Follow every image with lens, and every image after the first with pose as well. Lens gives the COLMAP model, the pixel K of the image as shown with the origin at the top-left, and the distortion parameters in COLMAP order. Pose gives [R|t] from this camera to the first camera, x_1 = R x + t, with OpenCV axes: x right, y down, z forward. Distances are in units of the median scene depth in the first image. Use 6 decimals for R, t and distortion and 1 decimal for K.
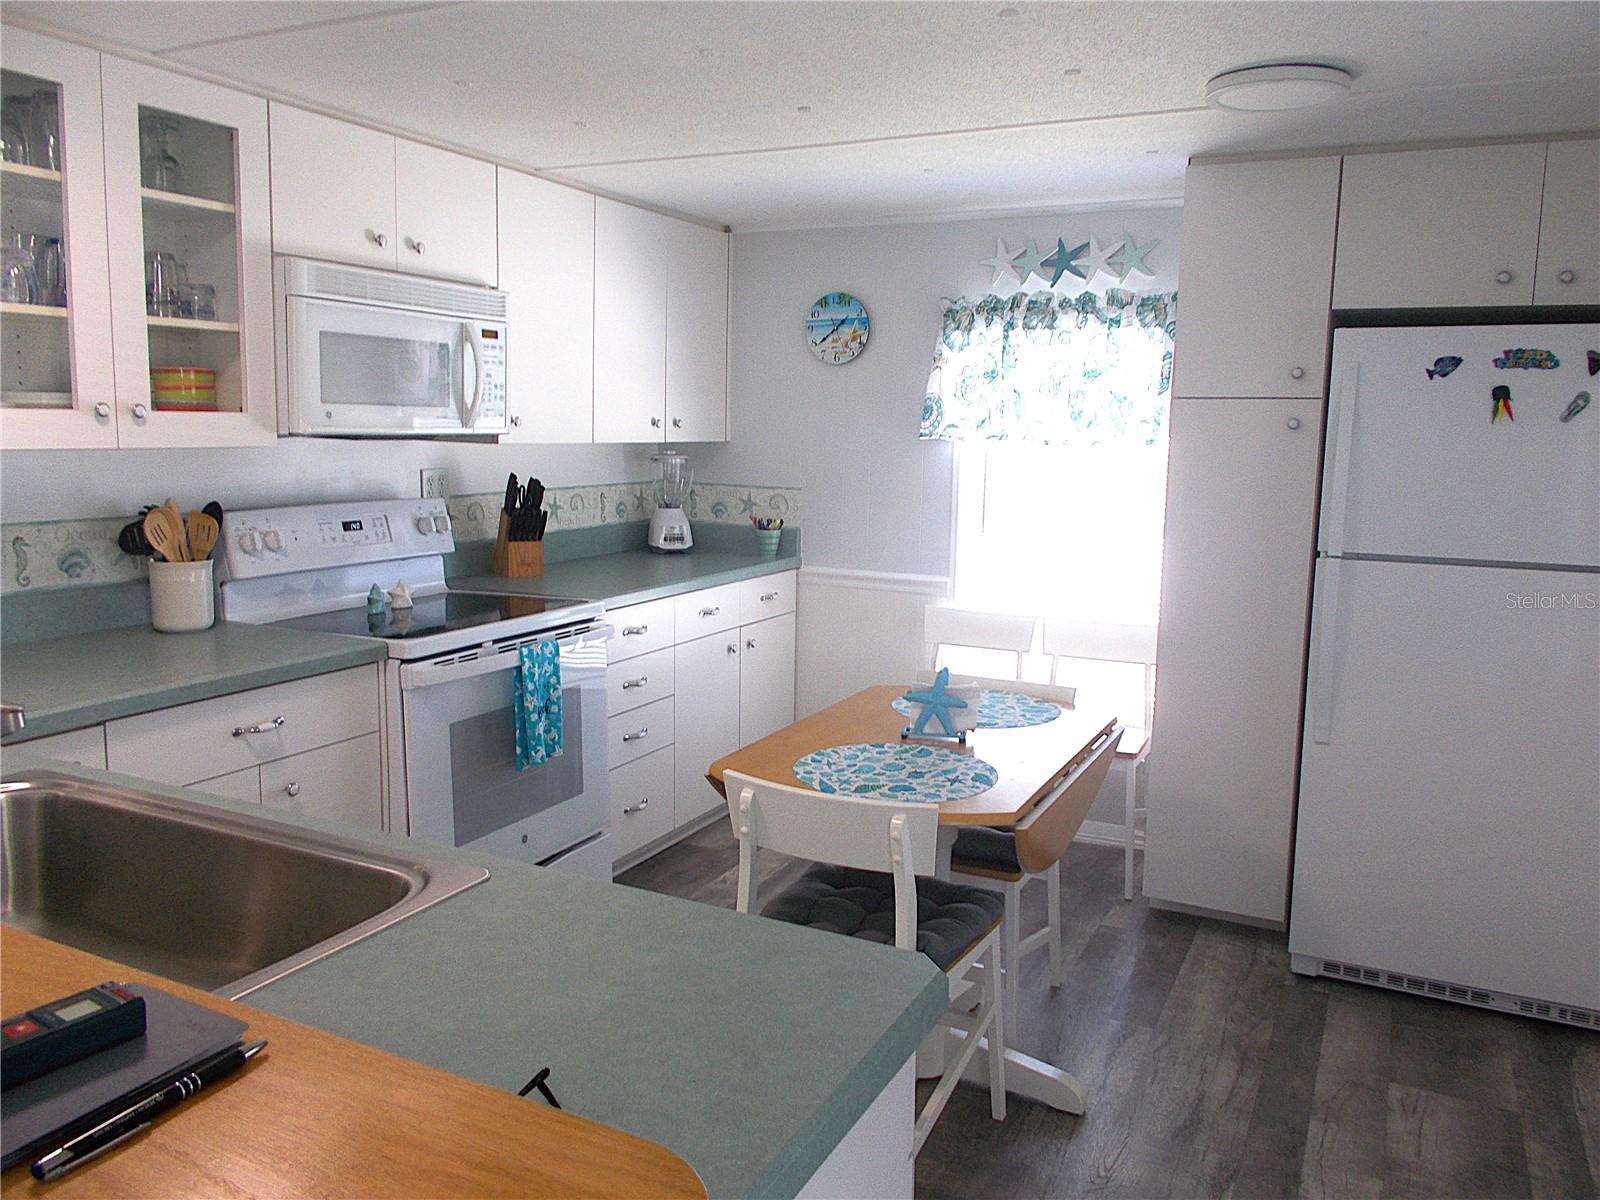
lens RADIAL K [[1219.2, 0, 801.7], [0, 1219.2, 590.0], [0, 0, 1]] dist [0.008525, -0.006577]
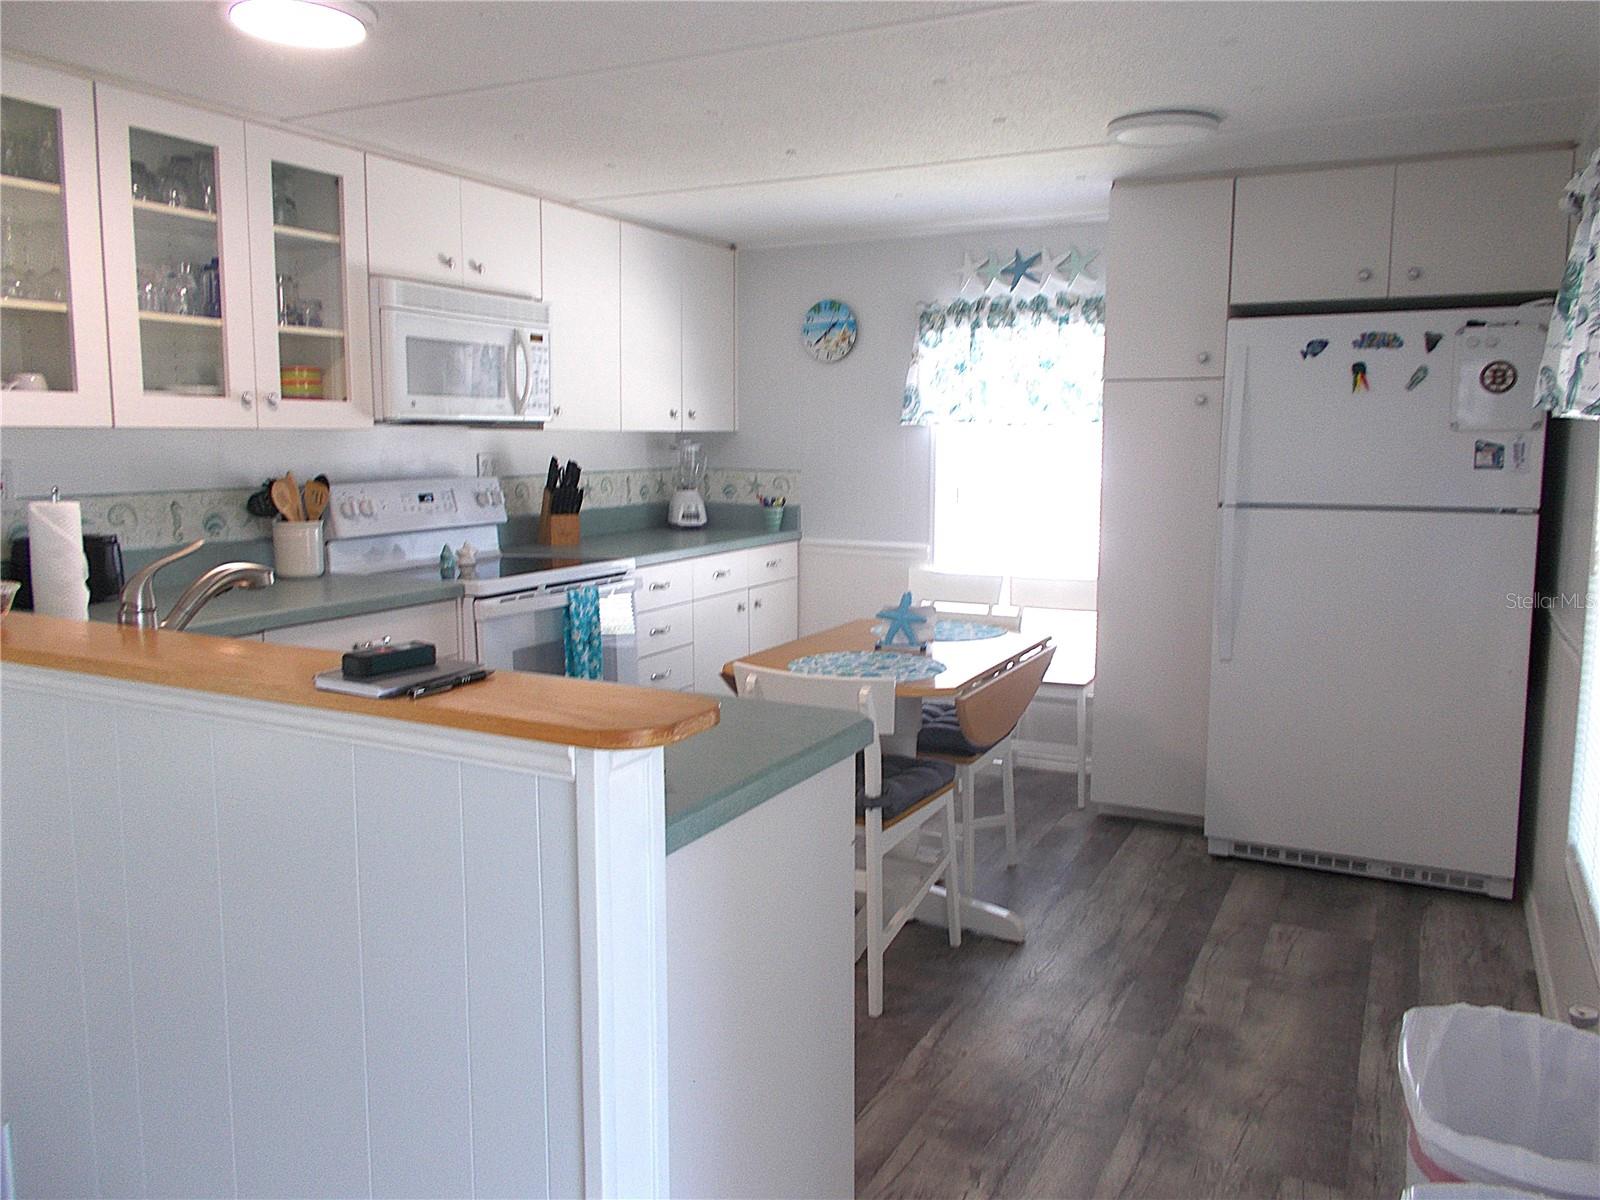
lens RADIAL K [[1219.2, 0, 799.0], [0, 1219.2, 592.6], [0, 0, 1]] dist [0.008525, -0.006577]
pose [[0.999787, -0.015260, -0.013894, 0.018408], [0.015138, 0.999846, -0.008865, 0.061993], [0.014028, 0.008652, 0.999864, -0.220164]]
